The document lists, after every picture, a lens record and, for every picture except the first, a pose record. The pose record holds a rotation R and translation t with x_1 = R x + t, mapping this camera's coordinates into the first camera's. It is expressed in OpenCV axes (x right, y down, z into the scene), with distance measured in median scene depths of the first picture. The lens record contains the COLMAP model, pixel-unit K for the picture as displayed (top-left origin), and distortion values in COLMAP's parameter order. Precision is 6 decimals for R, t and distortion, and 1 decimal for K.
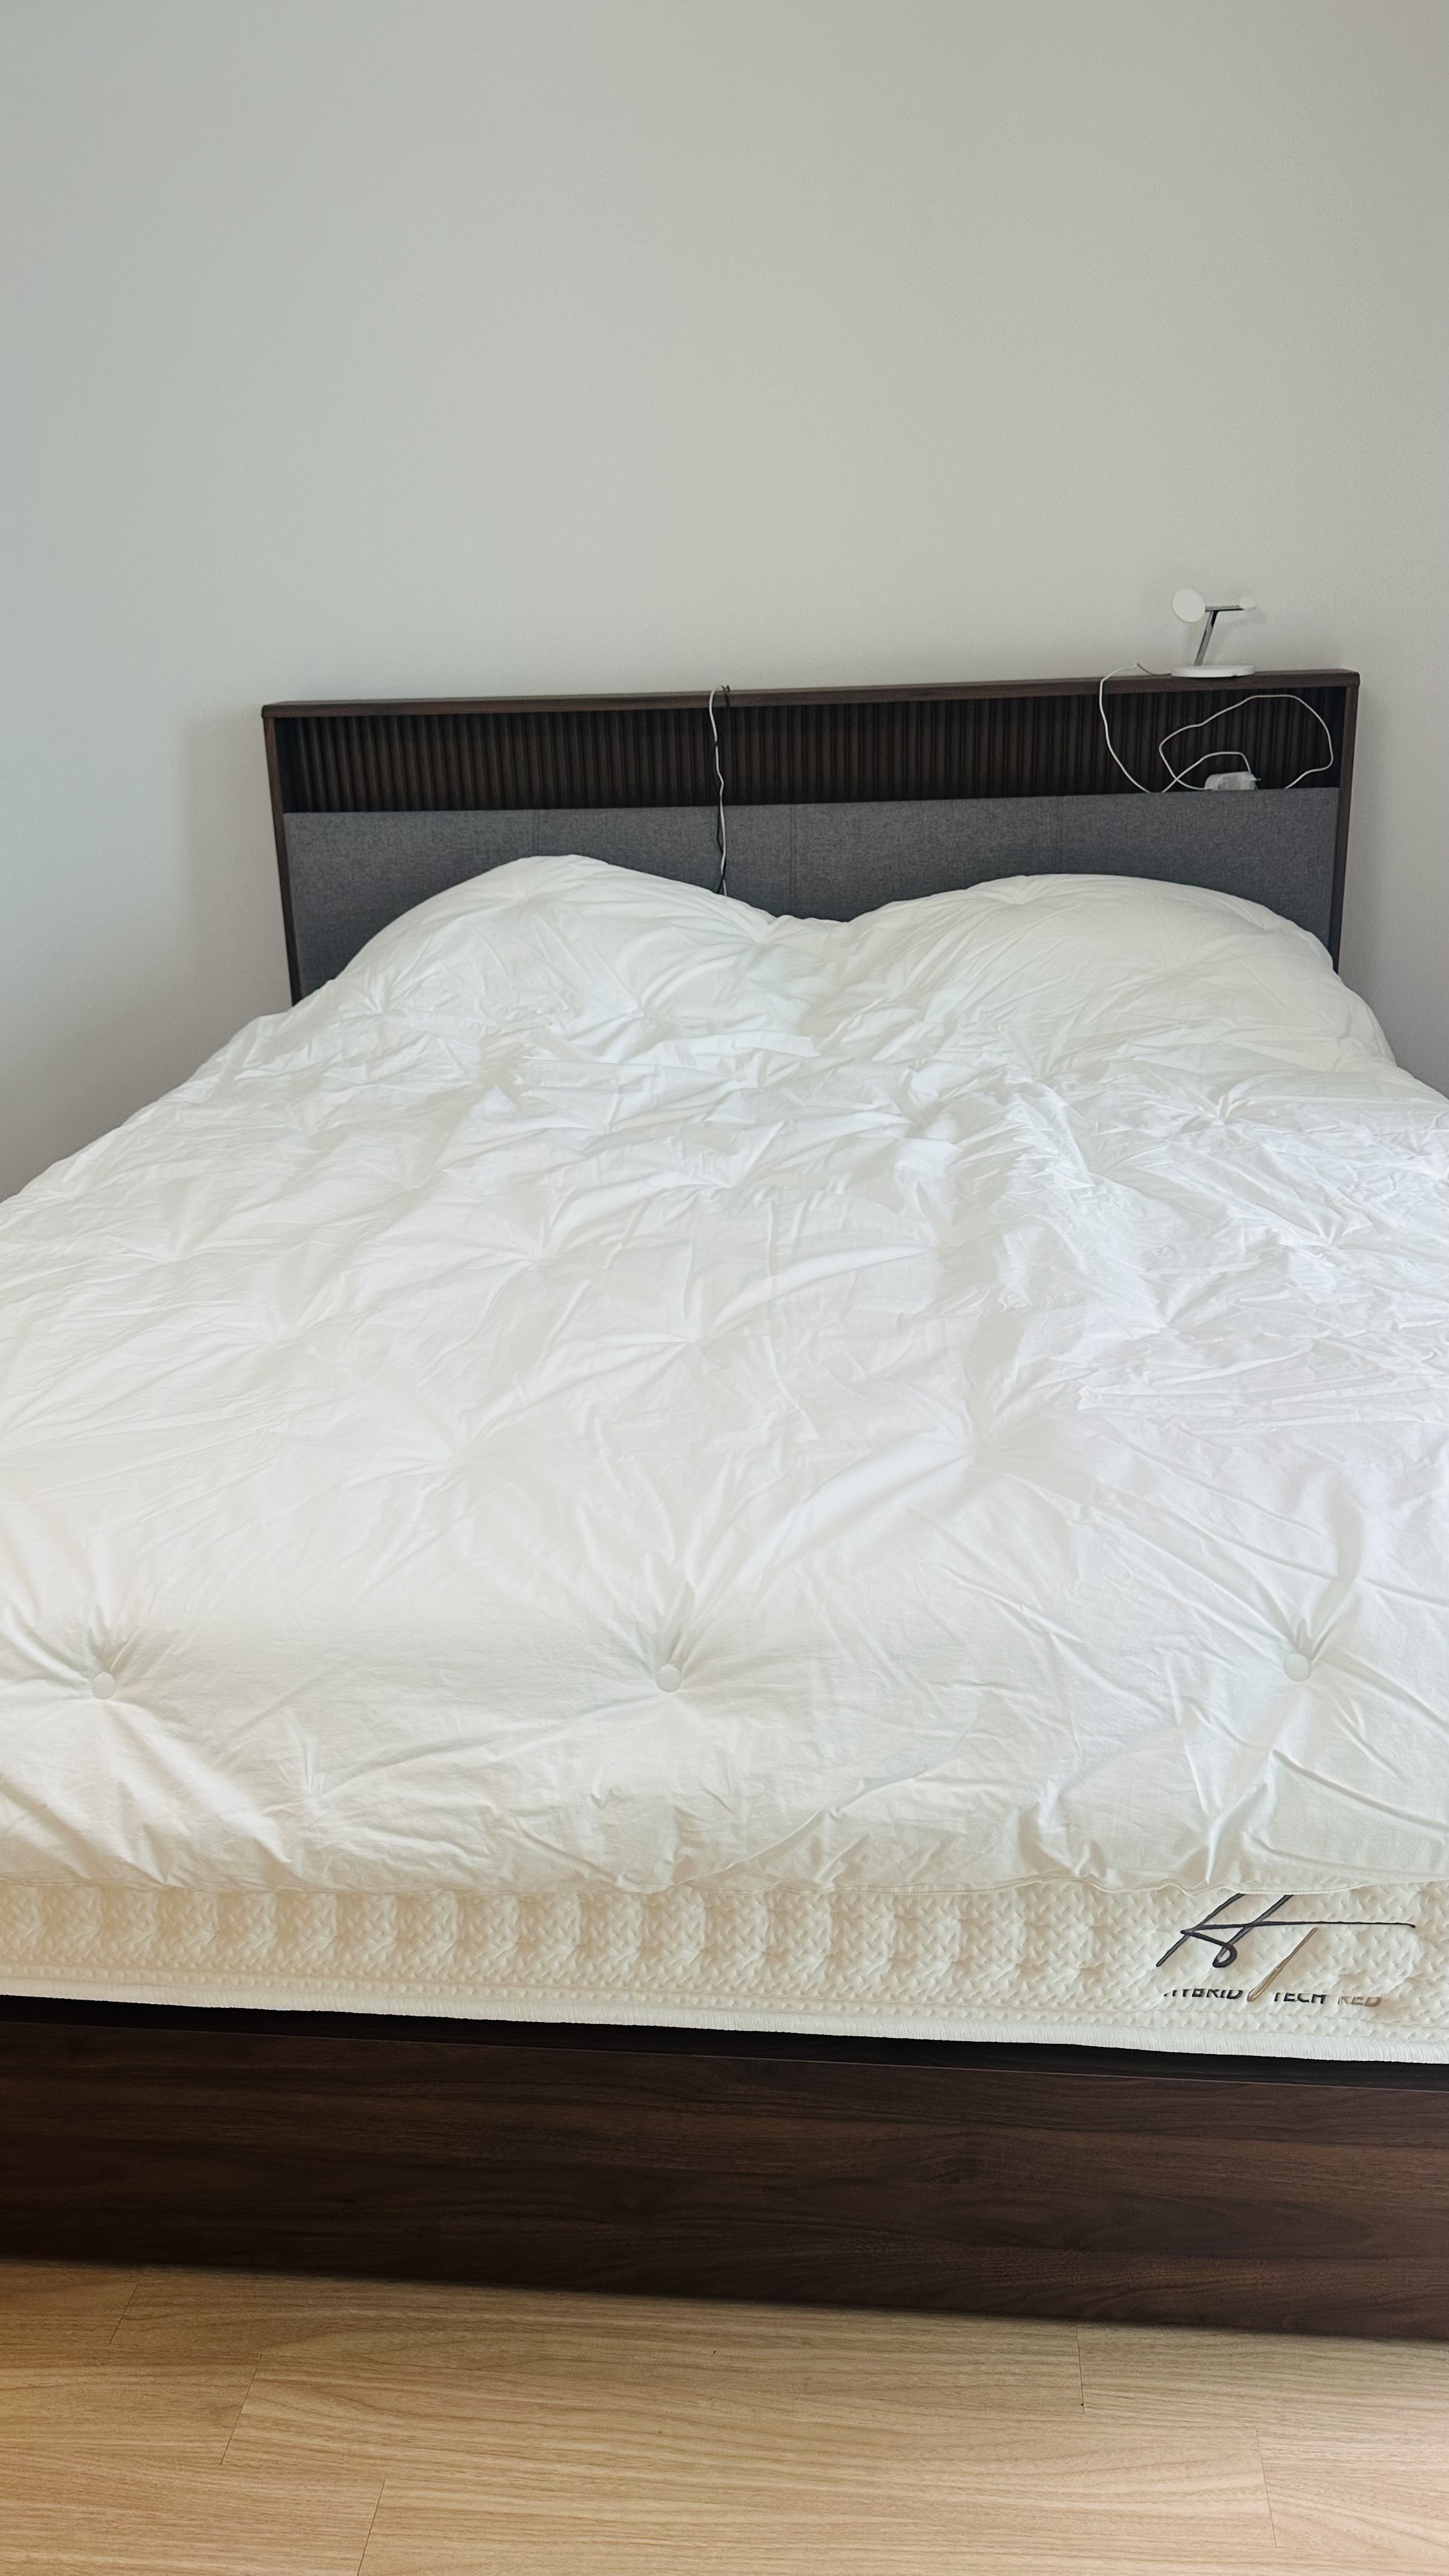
lens RADIAL K [[1785.3, 0, 733.2], [0, 1785.3, 1323.4], [0, 0, 1]] dist [0.124700, -0.182290]
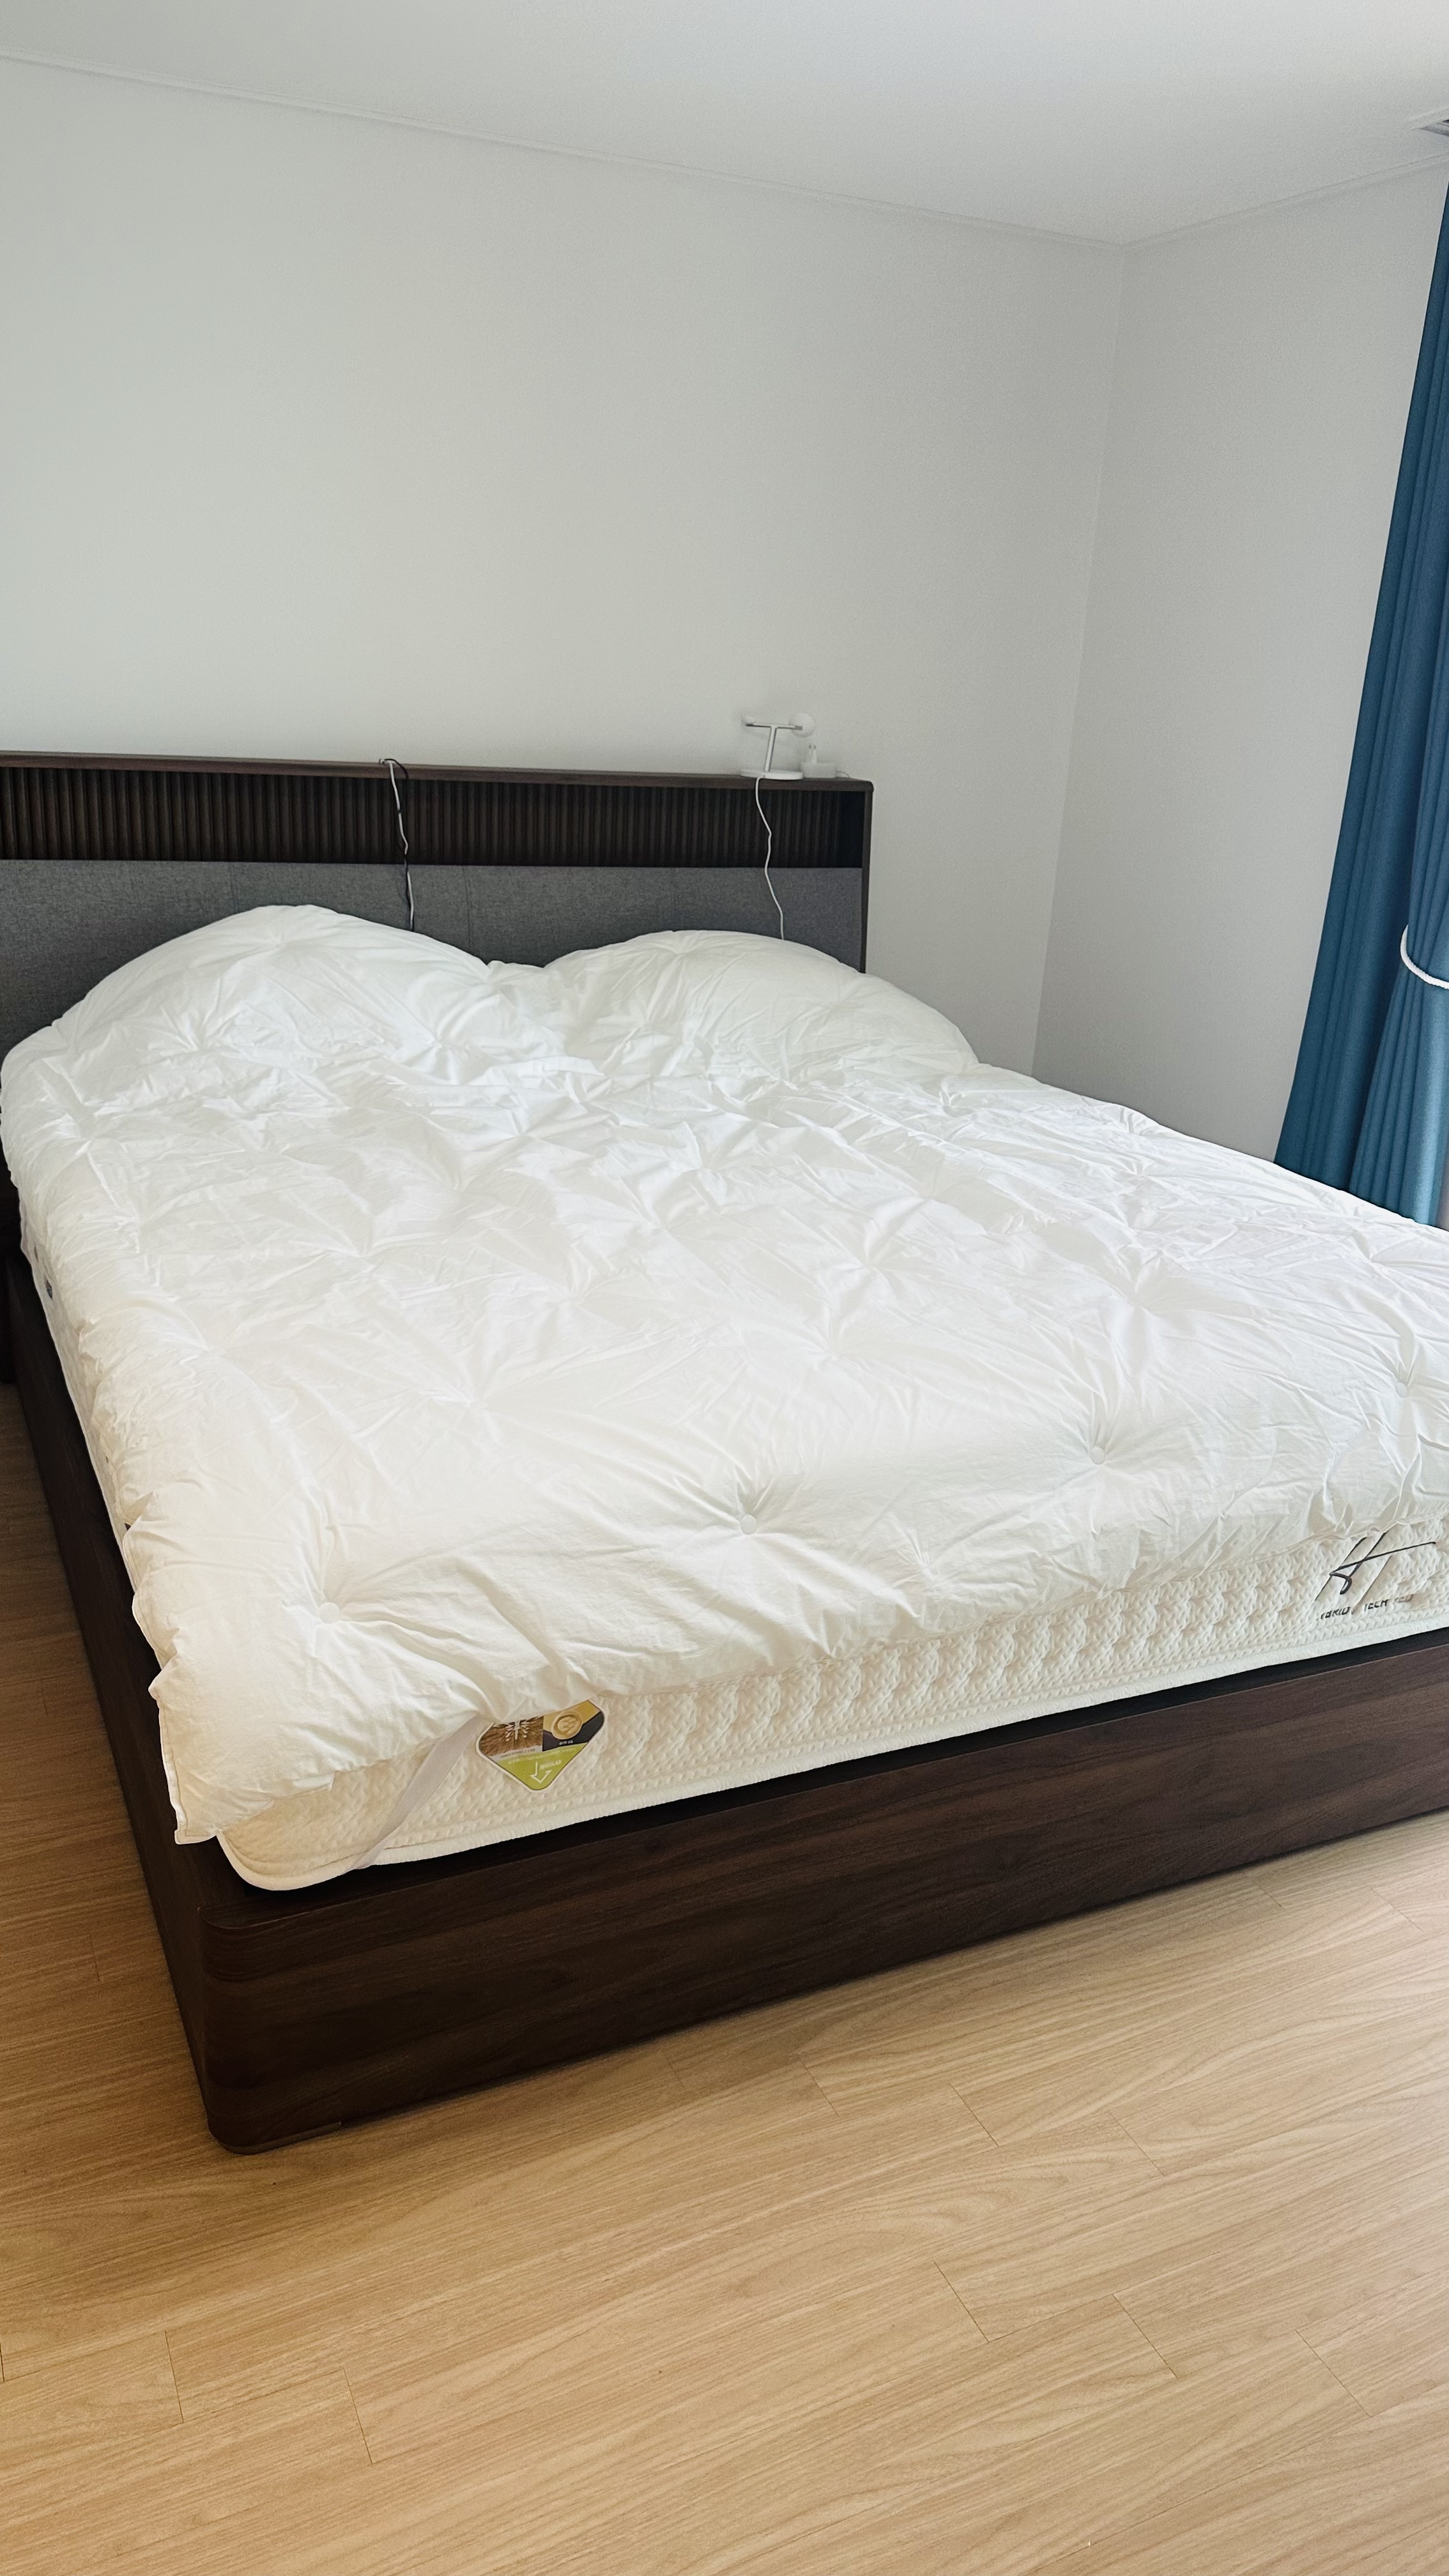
lens RADIAL K [[1787.3, 0, 724.5], [0, 1787.3, 1288.0], [0, 0, 1]] dist [0.218755, -0.519871]
pose [[0.857704, -0.092919, 0.505677, -0.915868], [0.117334, 0.992954, -0.016561, 0.041021], [-0.500575, 0.073537, 0.862564, -0.136587]]
